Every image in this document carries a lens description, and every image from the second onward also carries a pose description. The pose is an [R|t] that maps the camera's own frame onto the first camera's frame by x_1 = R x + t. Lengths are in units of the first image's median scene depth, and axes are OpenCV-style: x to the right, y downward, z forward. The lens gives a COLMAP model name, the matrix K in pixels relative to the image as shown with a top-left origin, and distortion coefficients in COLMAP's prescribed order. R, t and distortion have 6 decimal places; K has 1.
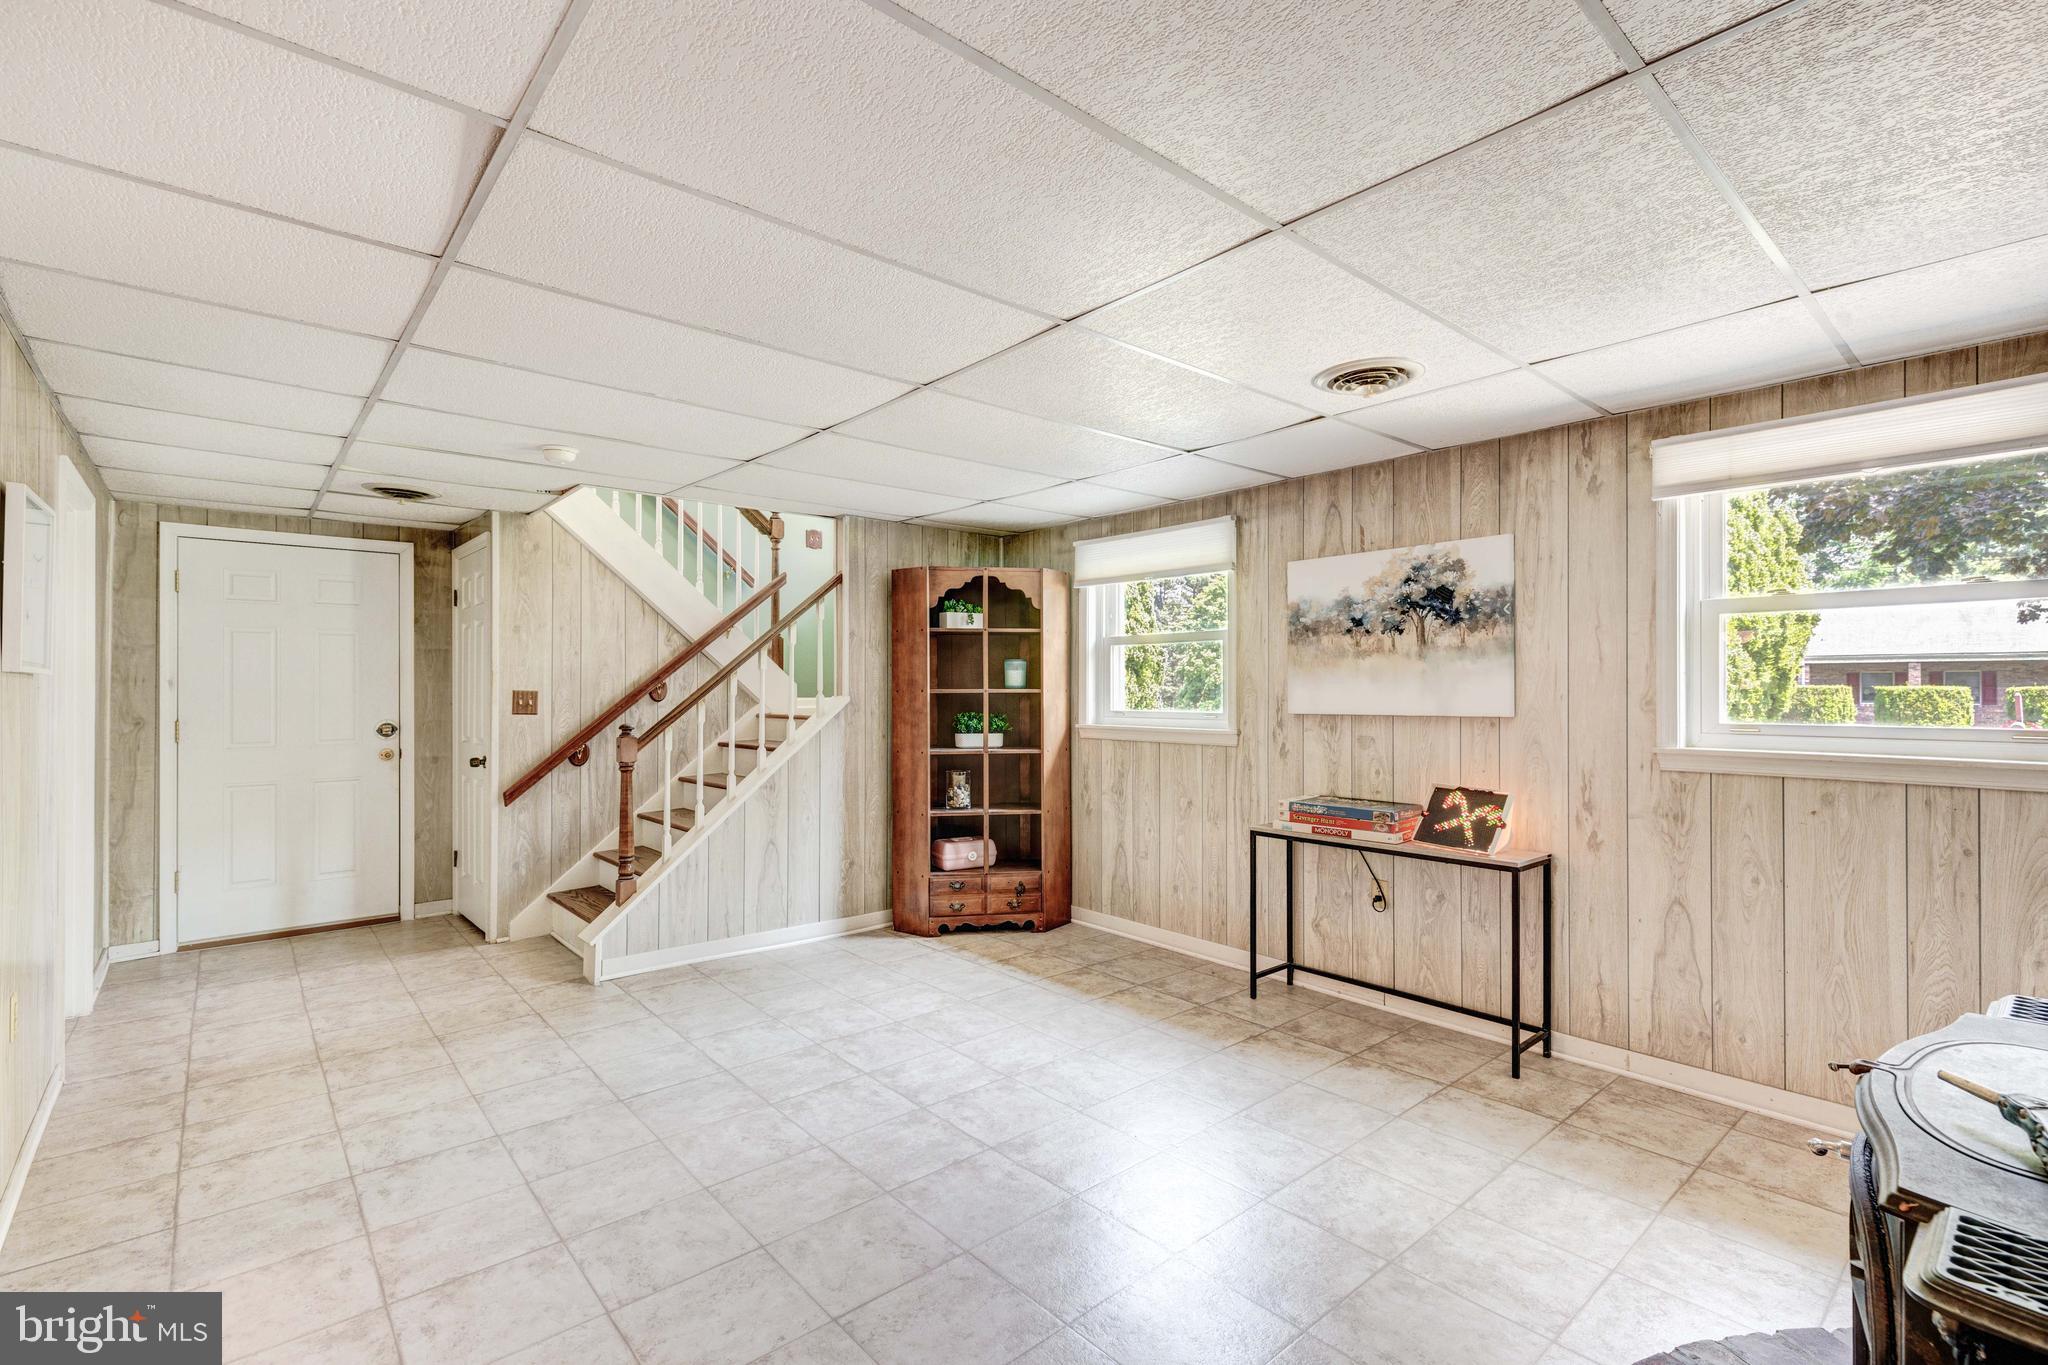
lens RADIAL K [[928.2, 0, 977.6], [0, 928.2, 686.2], [0, 0, 1]] dist [0.006475, 0.001672]
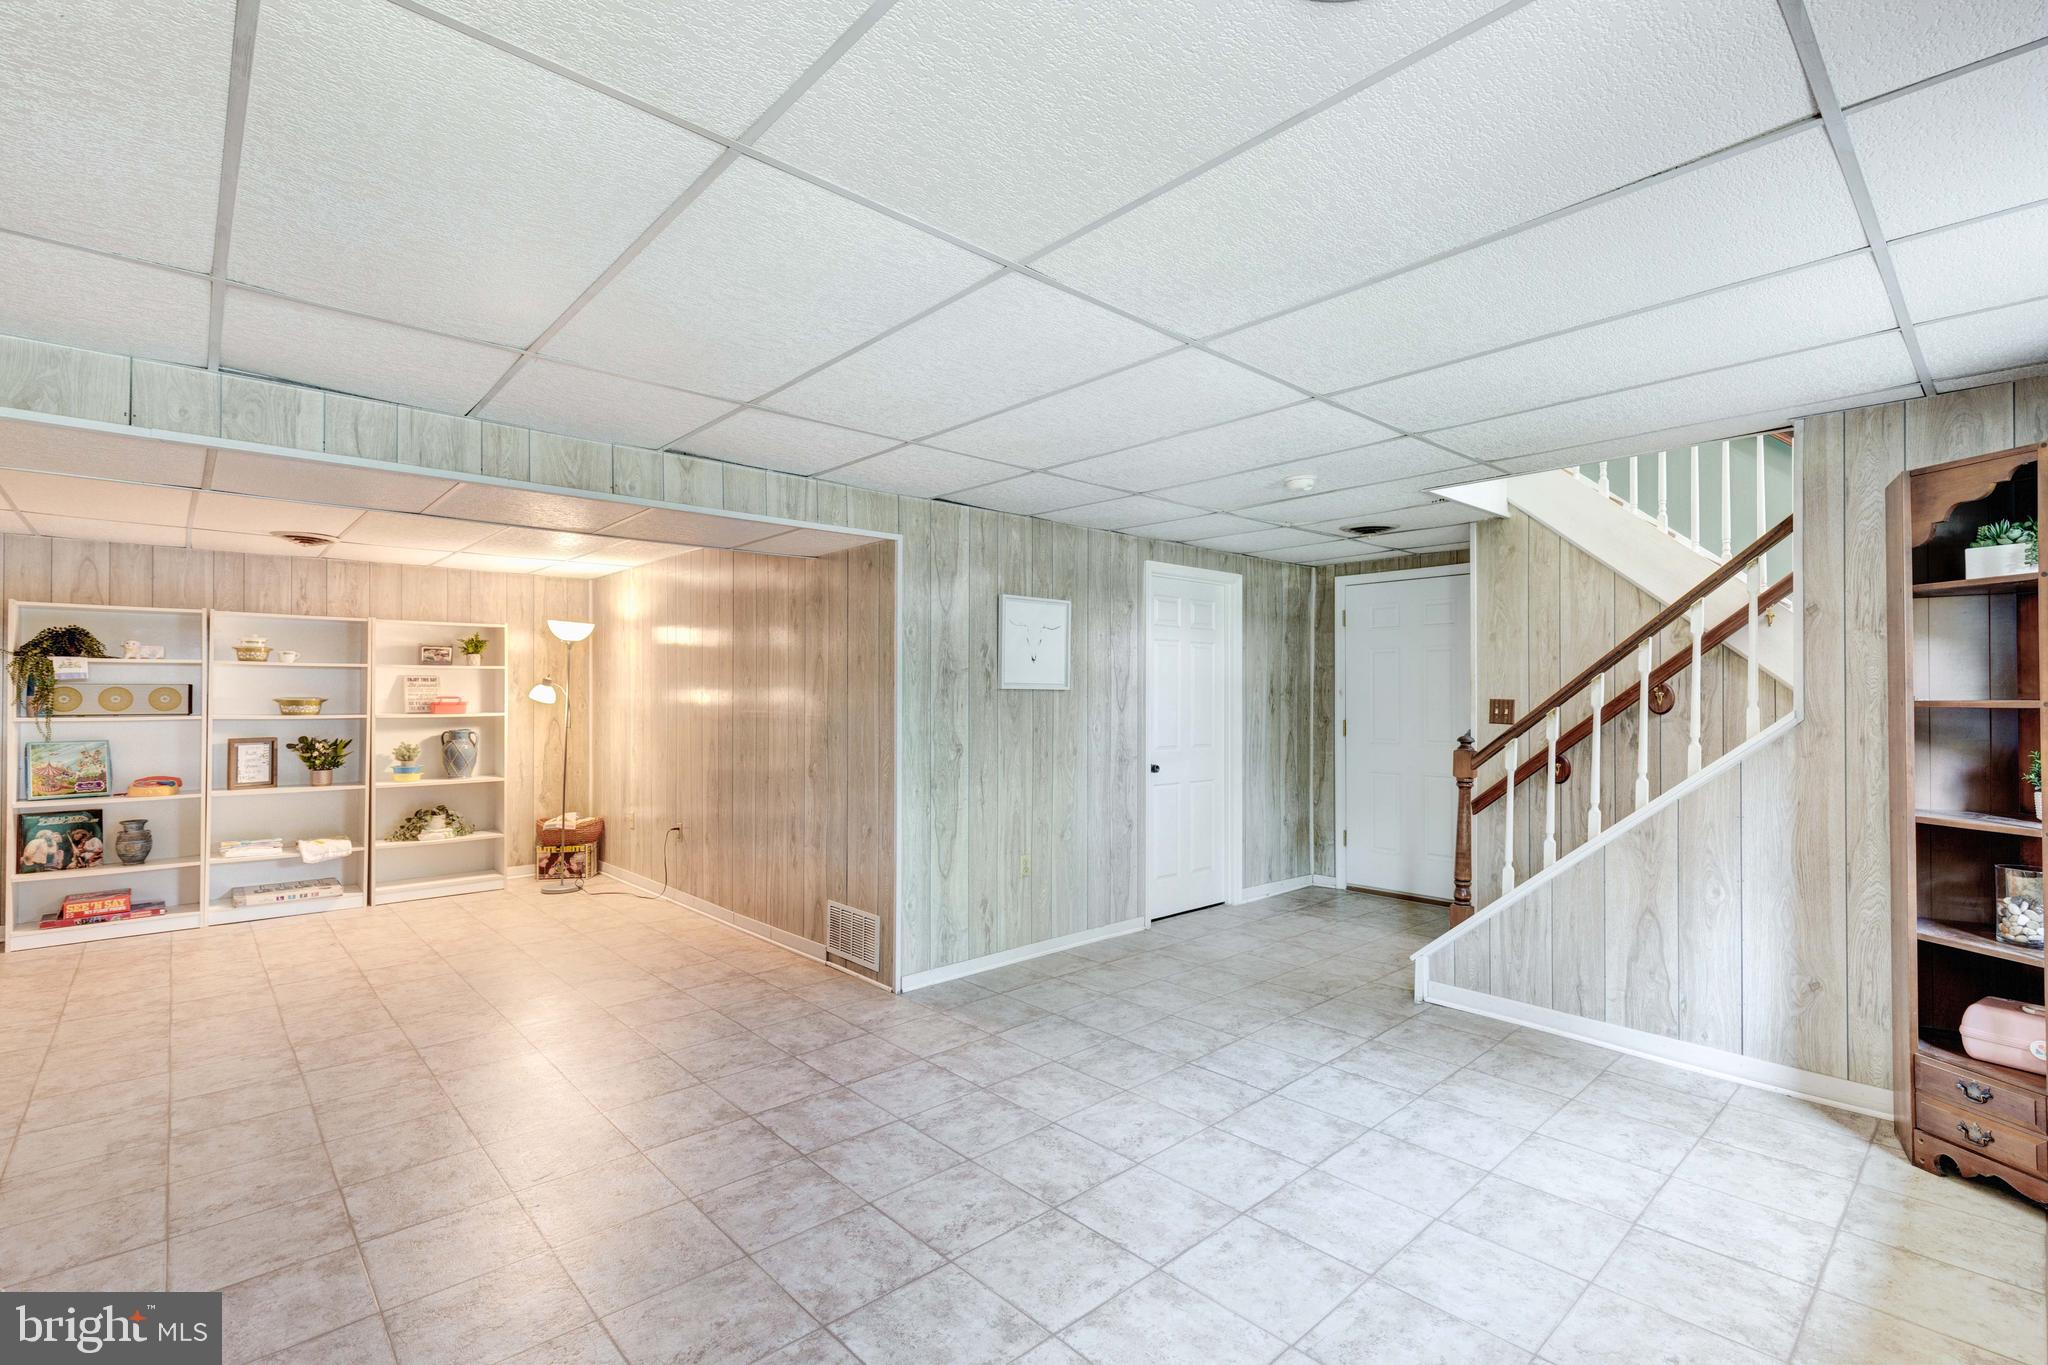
lens RADIAL K [[928.2, 0, 1067.4], [0, 928.2, 684.5], [0, 0, 1]] dist [0.006475, 0.001672]
pose [[0.071905, -0.010609, -0.997355, 0.567379], [0.001376, 0.999944, -0.010538, -0.001318], [0.997411, -0.000615, 0.071915, 0.596934]]
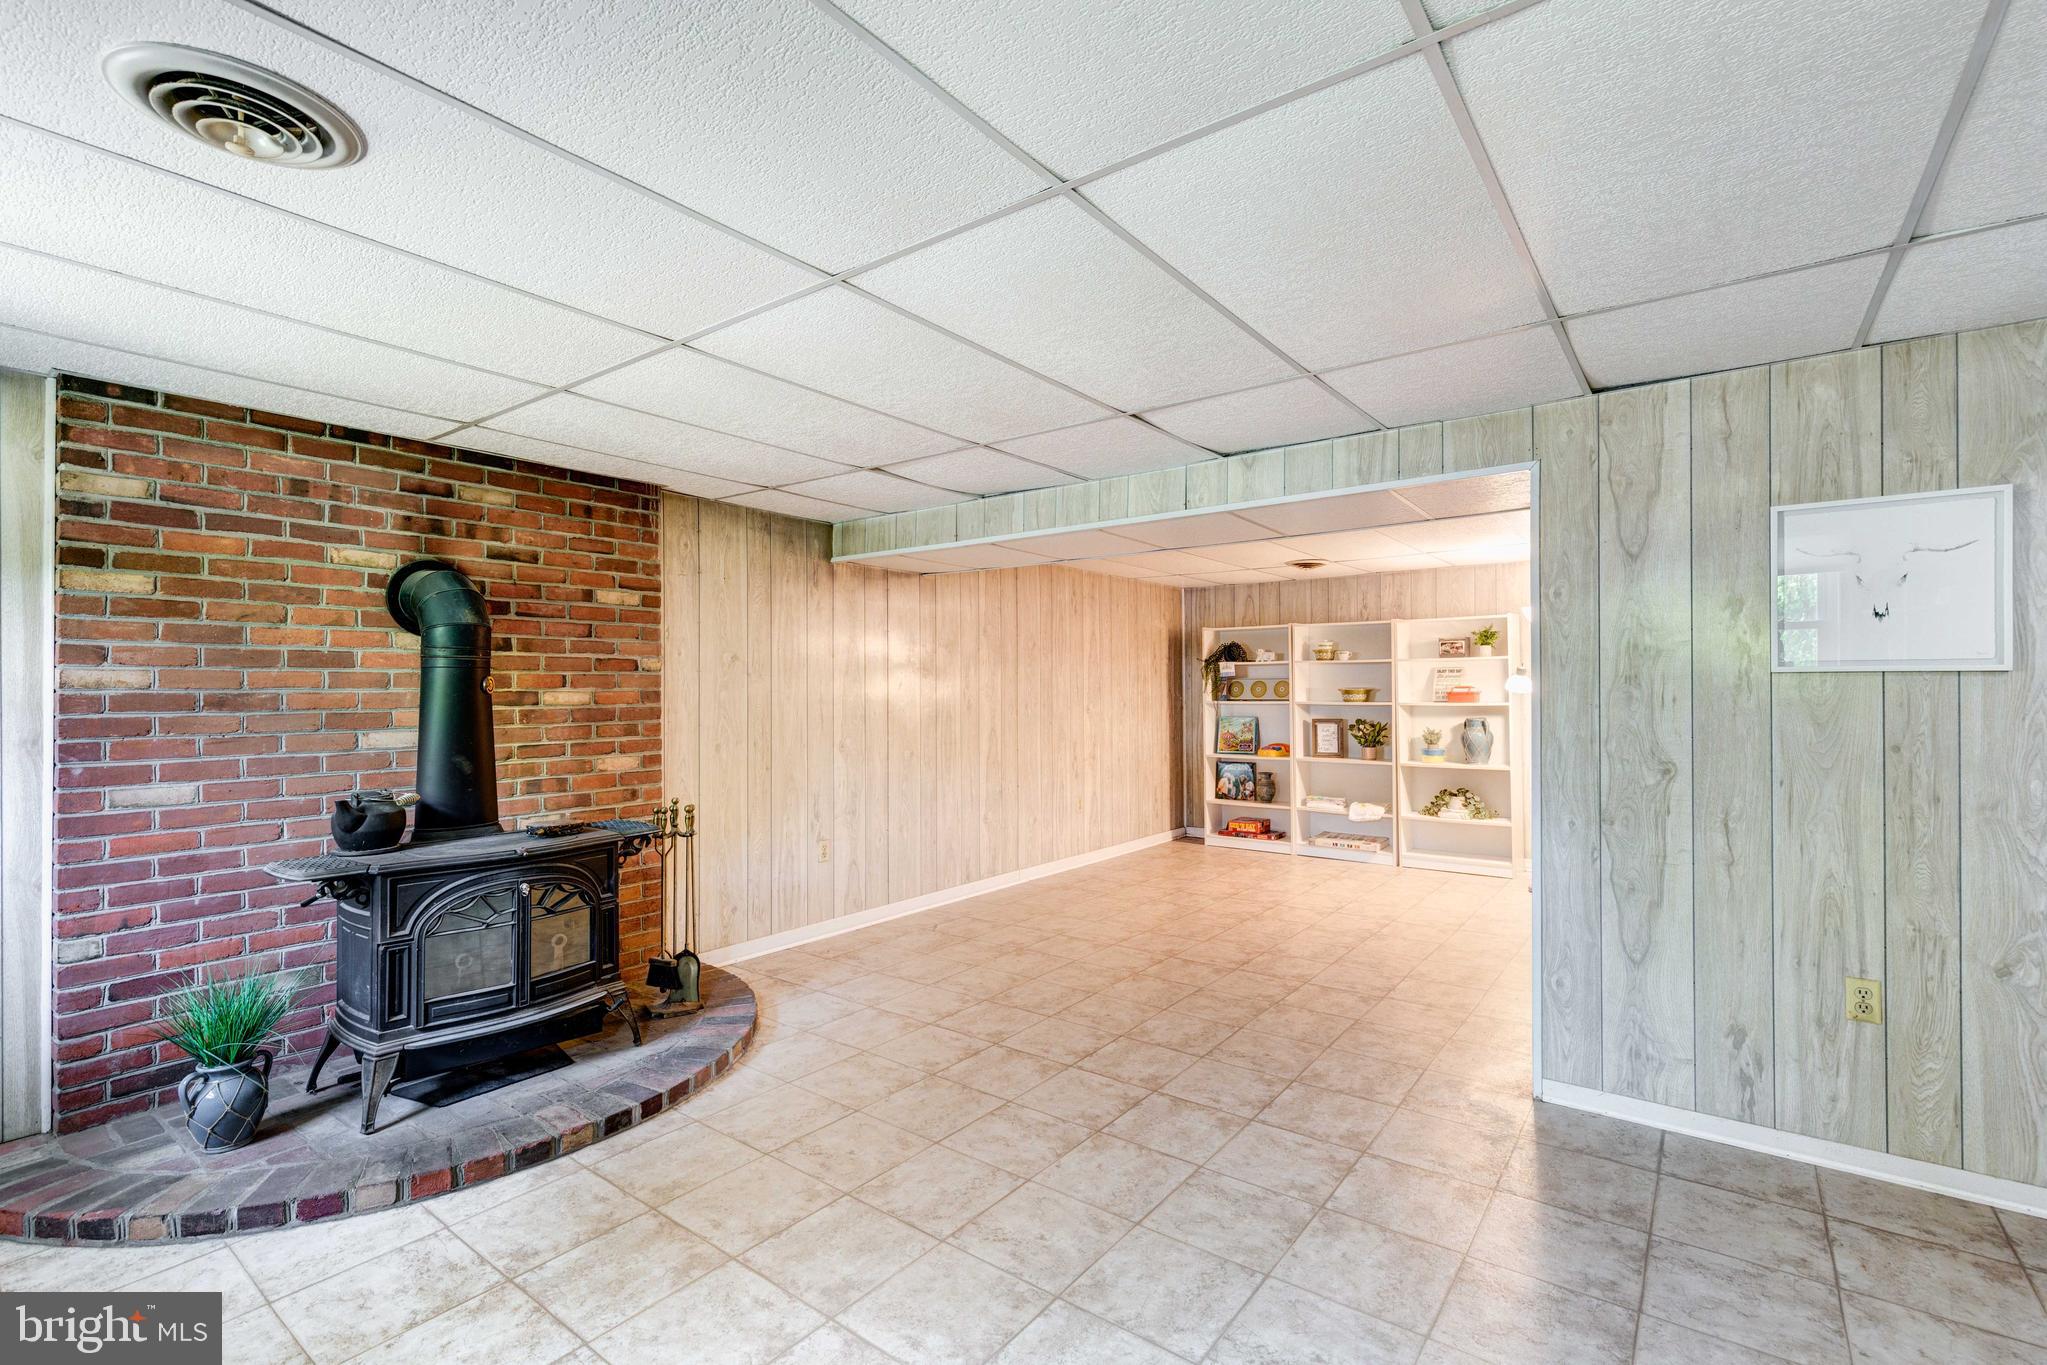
lens RADIAL K [[927.8, 0, 991.6], [0, 927.8, 679.7], [0, 0, 1]] dist [0.006475, 0.001672]
pose [[-0.977906, 0.006410, -0.208945, 0.083468], [0.008849, 0.999903, -0.010741, -0.000283], [0.208856, -0.012352, -0.977868, 1.145481]]
